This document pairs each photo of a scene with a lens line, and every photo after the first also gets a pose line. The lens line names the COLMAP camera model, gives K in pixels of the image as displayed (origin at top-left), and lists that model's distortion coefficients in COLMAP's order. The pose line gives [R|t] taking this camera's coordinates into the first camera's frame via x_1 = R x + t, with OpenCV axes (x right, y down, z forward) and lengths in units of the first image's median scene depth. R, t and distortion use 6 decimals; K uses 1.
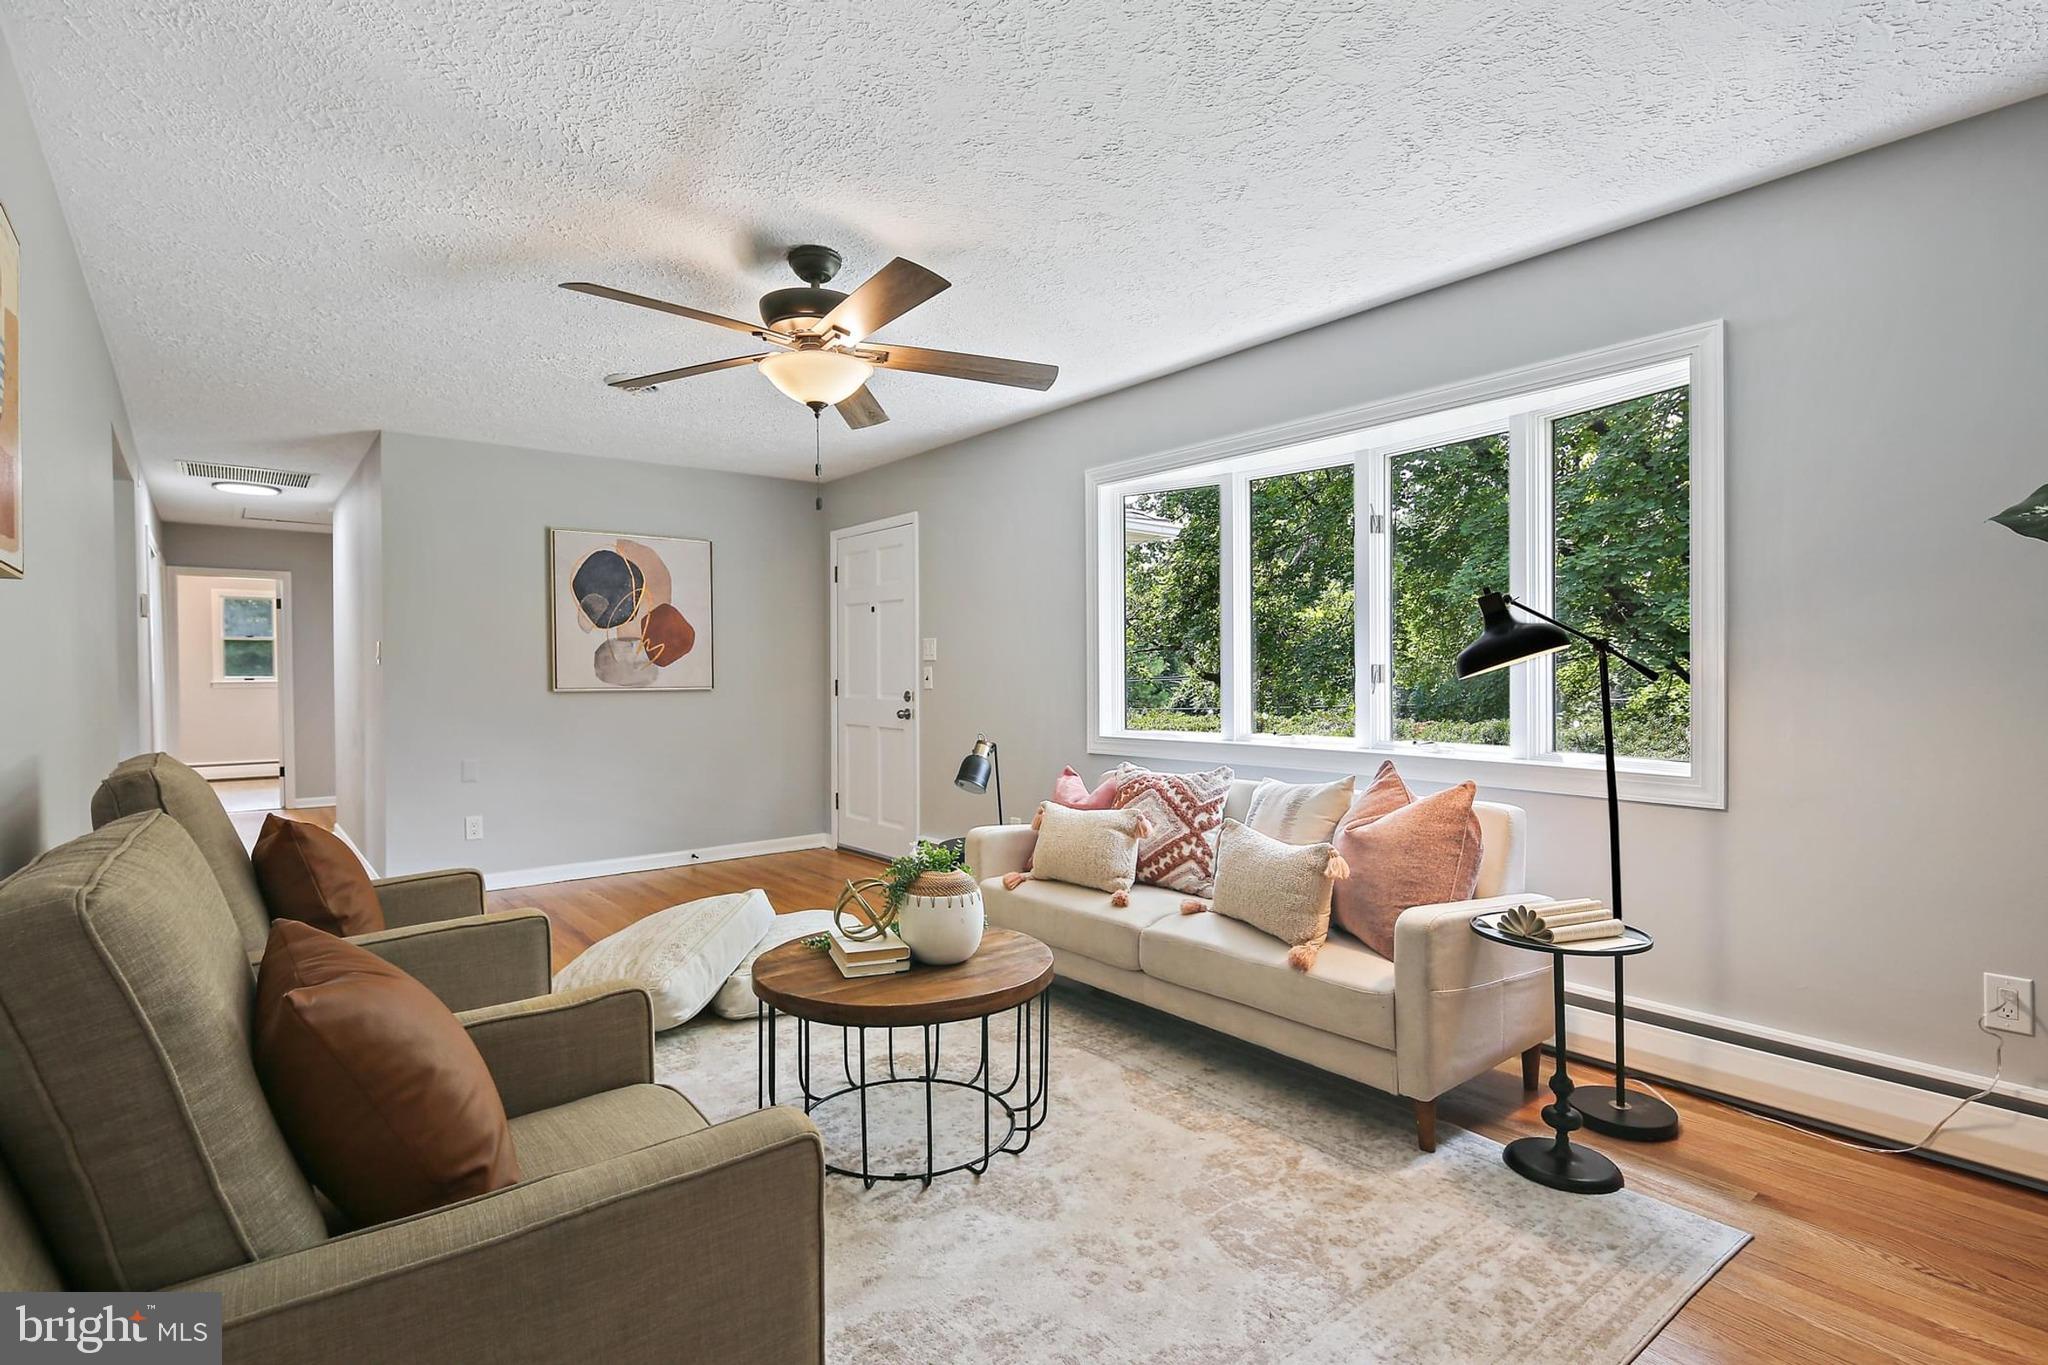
lens RADIAL K [[988.5, 0, 1025.4], [0, 988.5, 679.0], [0, 0, 1]] dist [0.006033, -0.005214]
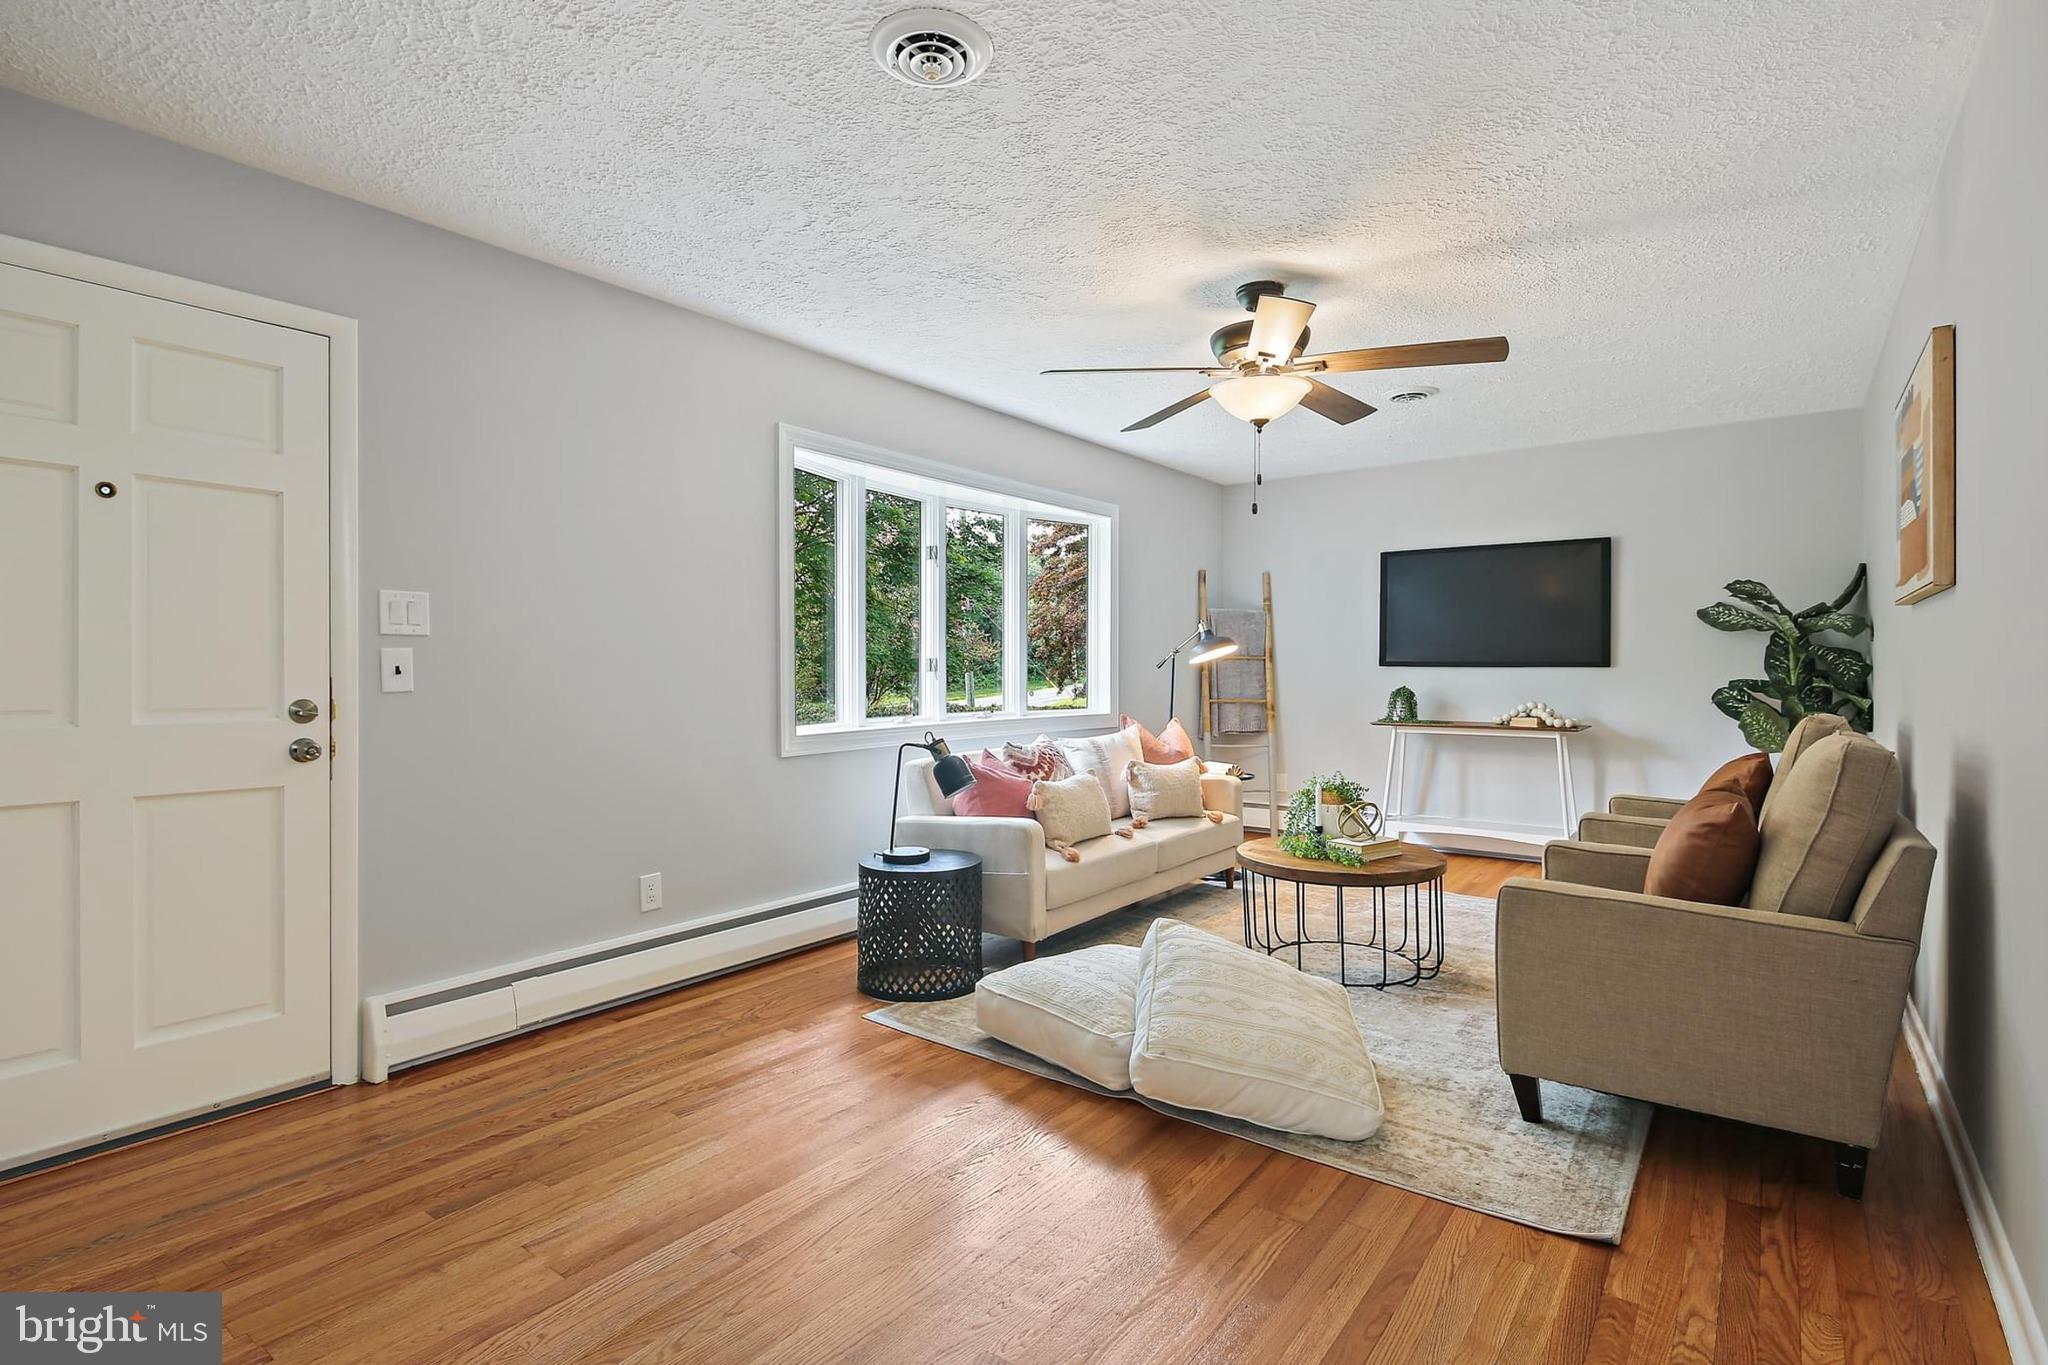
lens RADIAL K [[988.5, 0, 1025.4], [0, 988.5, 679.0], [0, 0, 1]] dist [0.006033, -0.005214]
pose [[-0.238860, -0.009211, 0.971010, -0.890155], [0.005845, 0.999923, 0.010923, -0.000215], [-0.971036, 0.008285, -0.238788, 1.101605]]
